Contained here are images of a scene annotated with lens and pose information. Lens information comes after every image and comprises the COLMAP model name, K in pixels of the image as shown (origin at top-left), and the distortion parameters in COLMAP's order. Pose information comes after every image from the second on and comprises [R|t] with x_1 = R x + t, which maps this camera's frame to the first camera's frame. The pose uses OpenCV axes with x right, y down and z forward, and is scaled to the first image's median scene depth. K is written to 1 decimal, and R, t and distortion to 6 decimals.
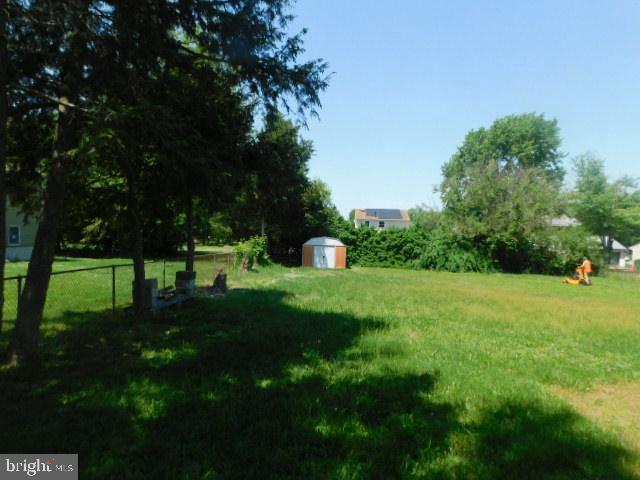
lens RADIAL K [[421.1, 0, 323.4], [0, 421.1, 235.5], [0, 0, 1]] dist [-0.075639, 0.055108]
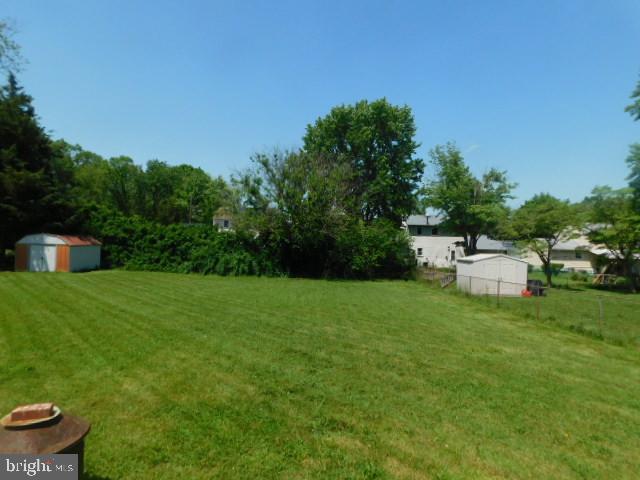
lens RADIAL K [[421.1, 0, 323.4], [0, 421.1, 235.5], [0, 0, 1]] dist [-0.075639, 0.055108]
pose [[0.998245, -0.003430, 0.059123, 0.437038], [0.003960, 0.999953, -0.008849, 0.013629], [-0.059089, 0.009068, 0.998212, 0.134688]]
